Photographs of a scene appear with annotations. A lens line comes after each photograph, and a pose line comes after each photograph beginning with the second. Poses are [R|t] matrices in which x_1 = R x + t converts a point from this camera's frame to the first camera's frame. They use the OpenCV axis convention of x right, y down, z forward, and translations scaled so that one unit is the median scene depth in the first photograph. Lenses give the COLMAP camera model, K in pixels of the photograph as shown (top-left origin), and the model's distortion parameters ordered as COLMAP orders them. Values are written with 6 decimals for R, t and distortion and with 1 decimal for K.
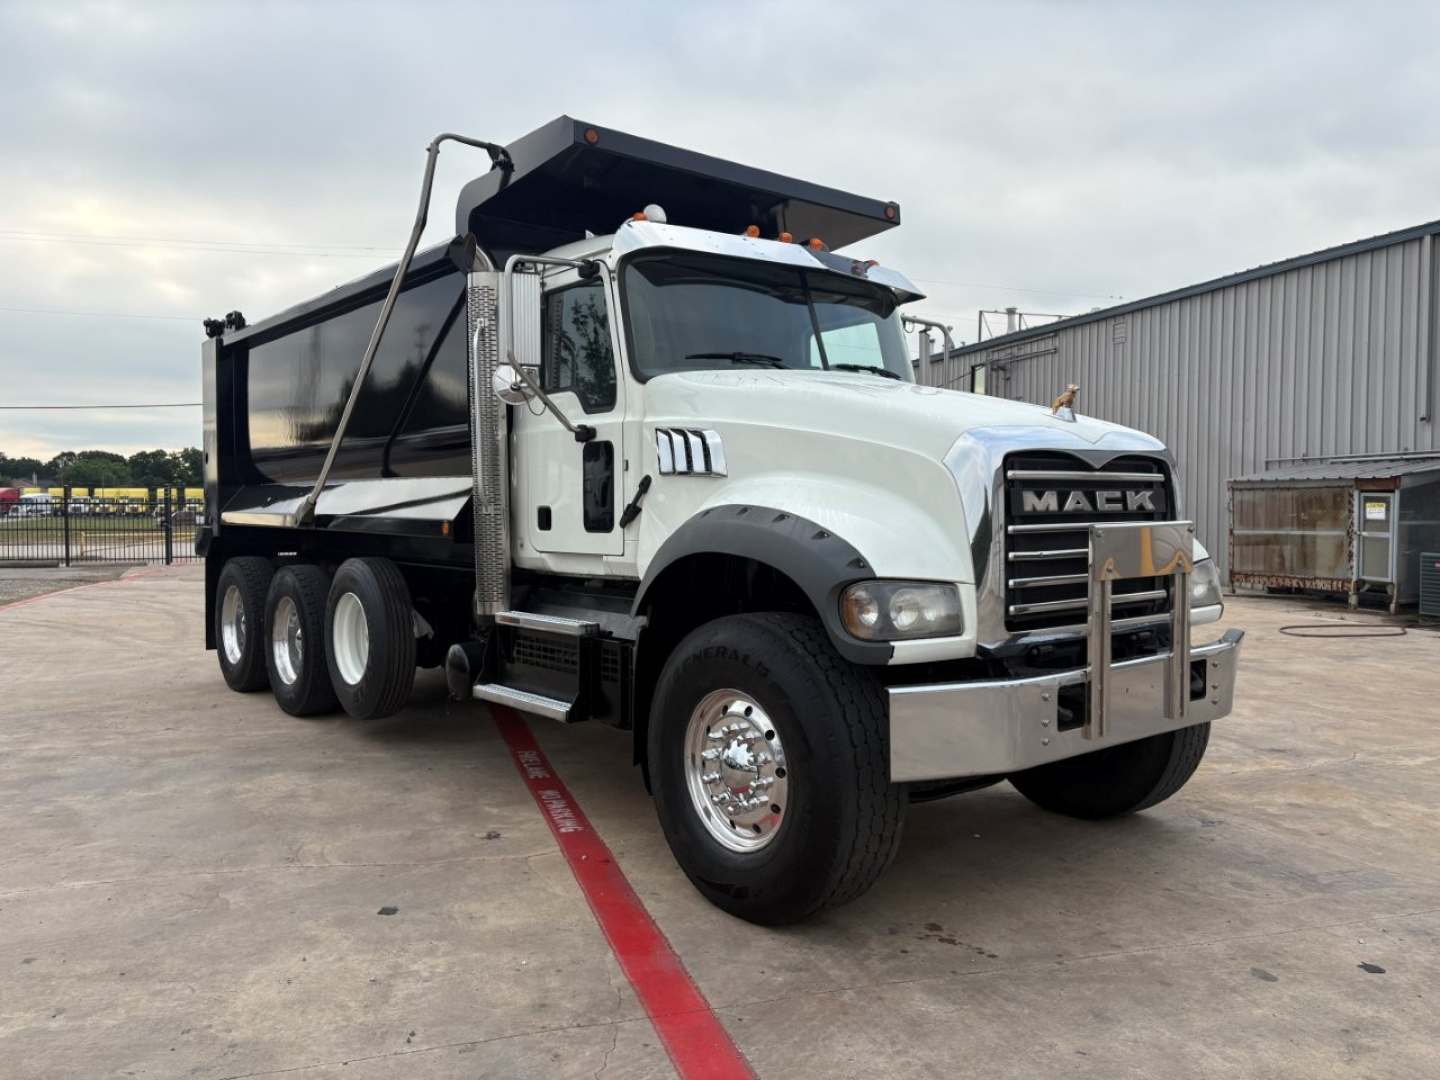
lens RADIAL K [[1087.5, 0, 720.3], [0, 1087.5, 555.1], [0, 0, 1]] dist [0.035536, -0.044228]
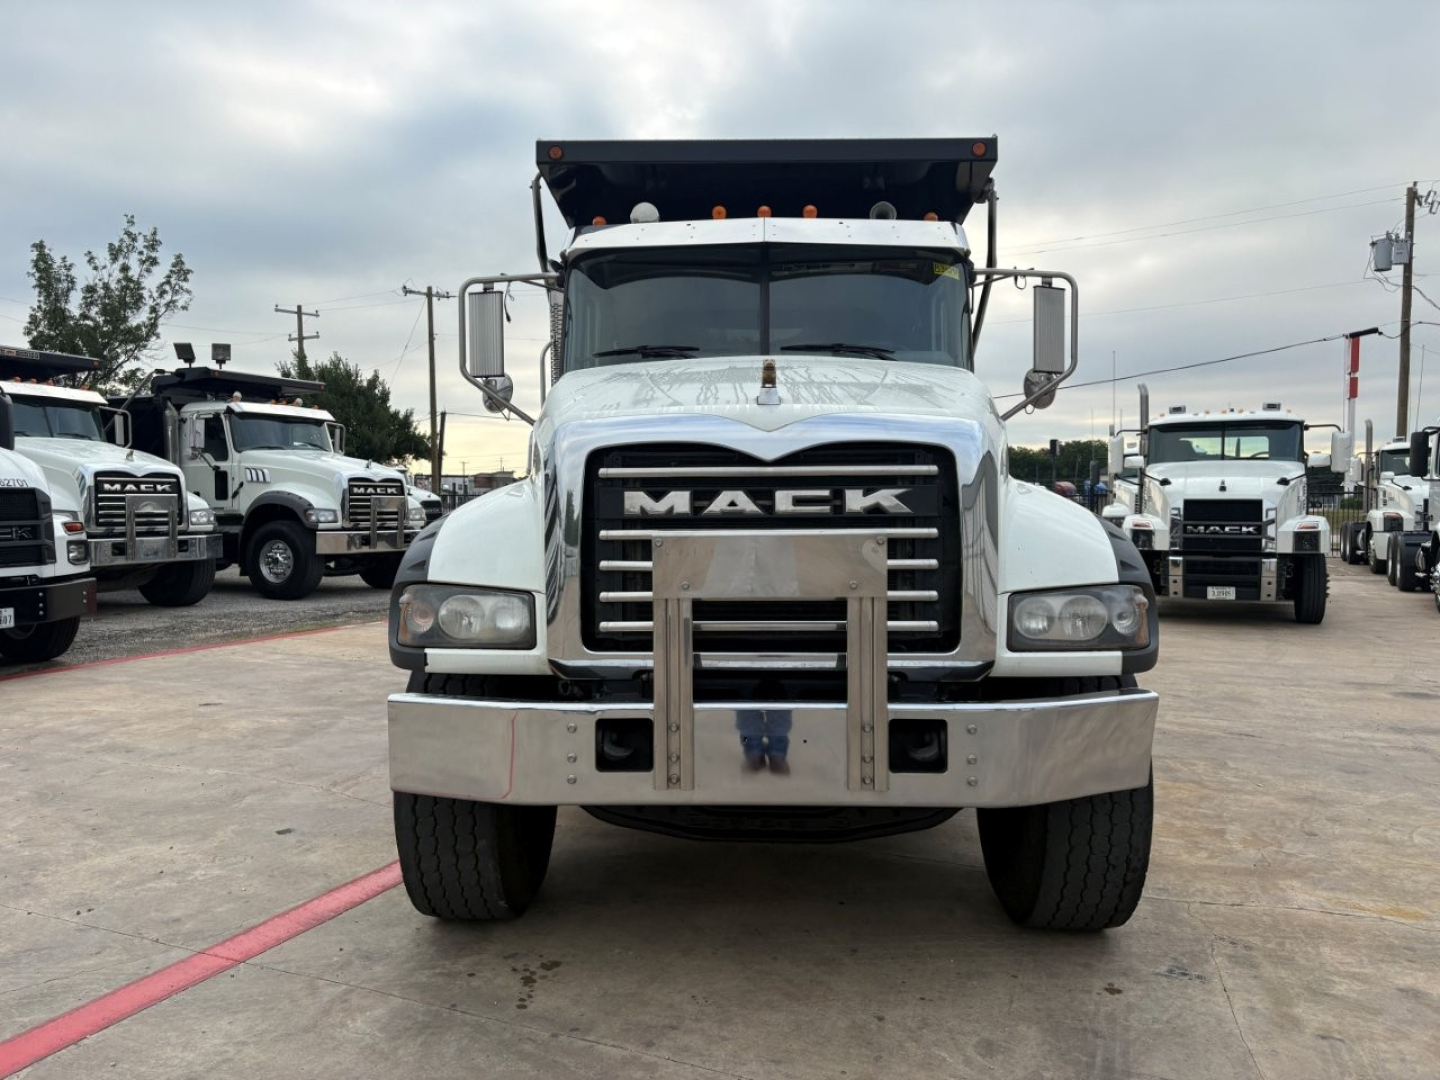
lens RADIAL K [[1087.5, 0, 708.9], [0, 1087.5, 531.8], [0, 0, 1]] dist [0.035536, -0.044228]
pose [[0.756745, 0.022289, -0.653330, 0.899489], [-0.027741, 0.999613, 0.001970, -0.030158], [0.653121, 0.016633, 0.757071, 0.388984]]
